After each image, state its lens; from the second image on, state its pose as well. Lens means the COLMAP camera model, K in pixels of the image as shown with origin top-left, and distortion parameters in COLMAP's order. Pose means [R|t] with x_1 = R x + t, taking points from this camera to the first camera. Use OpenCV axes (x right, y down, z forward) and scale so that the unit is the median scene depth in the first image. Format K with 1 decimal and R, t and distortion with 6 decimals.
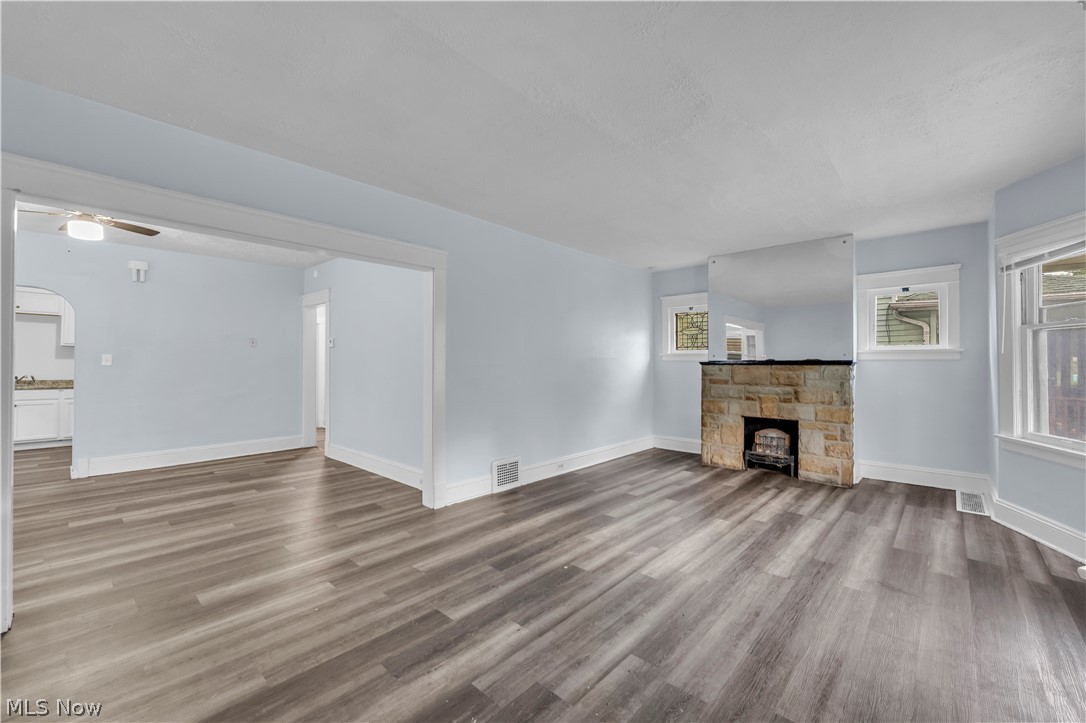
lens RADIAL K [[443.0, 0, 547.3], [0, 443.0, 363.4], [0, 0, 1]] dist [-0.002124, -0.000241]
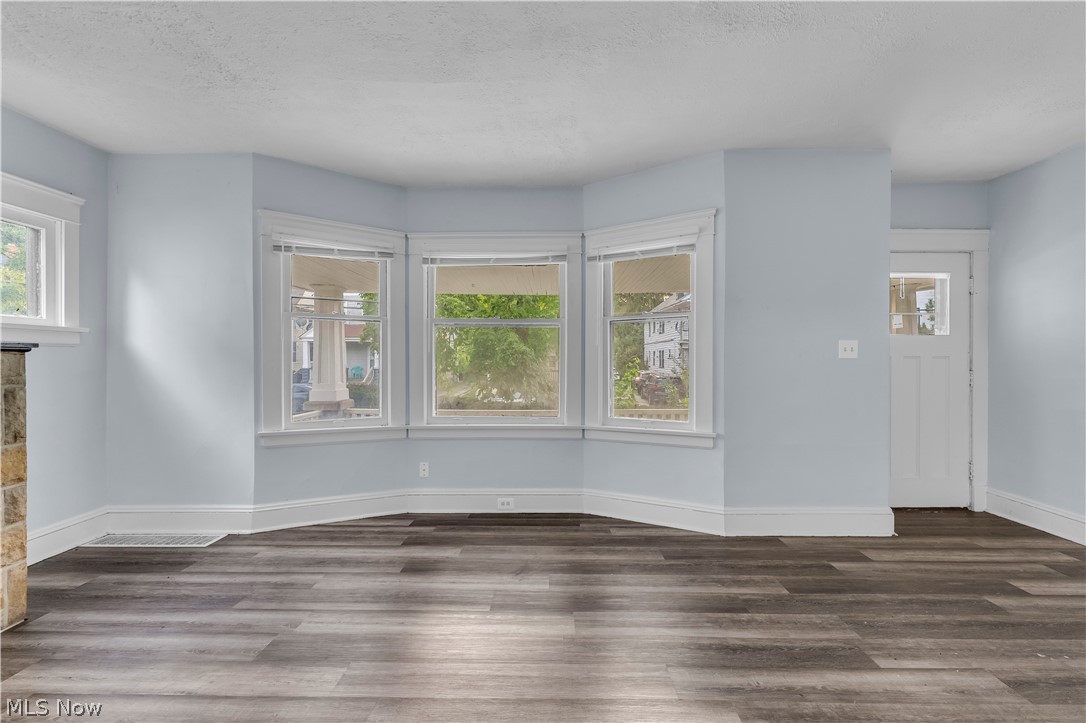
lens RADIAL K [[443.0, 0, 547.3], [0, 443.0, 363.4], [0, 0, 1]] dist [-0.002124, -0.000241]
pose [[-0.659444, -0.008855, 0.751702, -0.014118], [-0.002864, 0.999953, 0.009267, 0.009901], [-0.751749, 0.003958, -0.659438, 0.838649]]
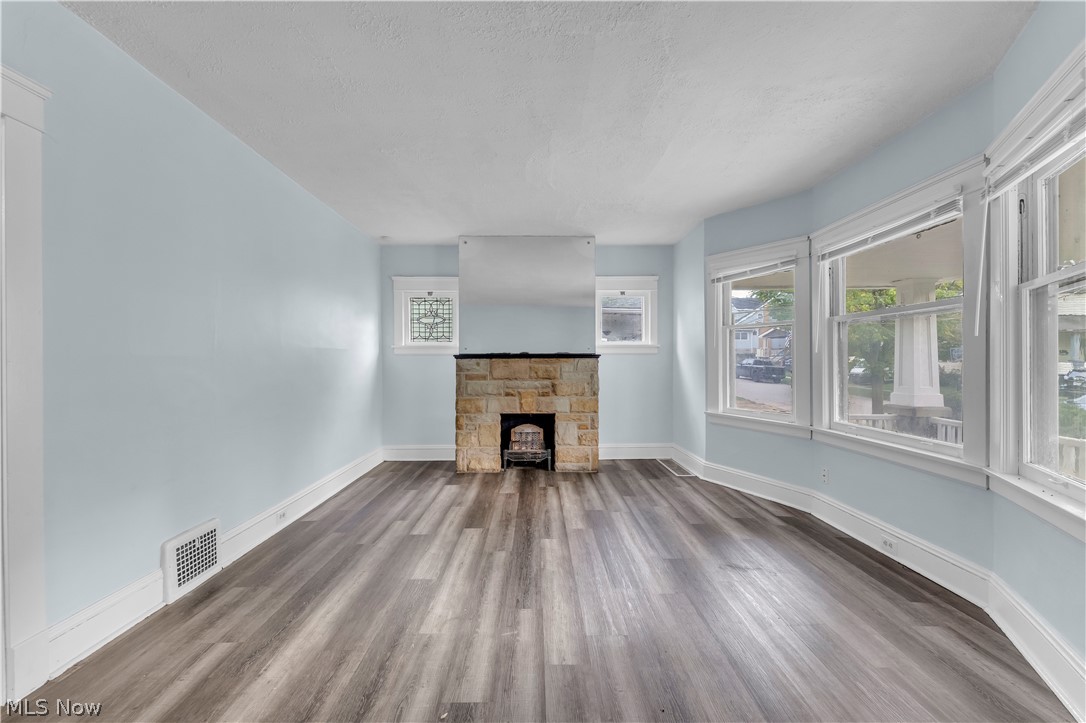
lens RADIAL K [[443.0, 0, 547.3], [0, 443.0, 363.4], [0, 0, 1]] dist [-0.002124, -0.000241]
pose [[0.726718, -0.007392, 0.686896, -0.134798], [0.003705, 0.999970, 0.006841, 0.008726], [-0.686925, -0.002426, 0.726724, 0.283608]]
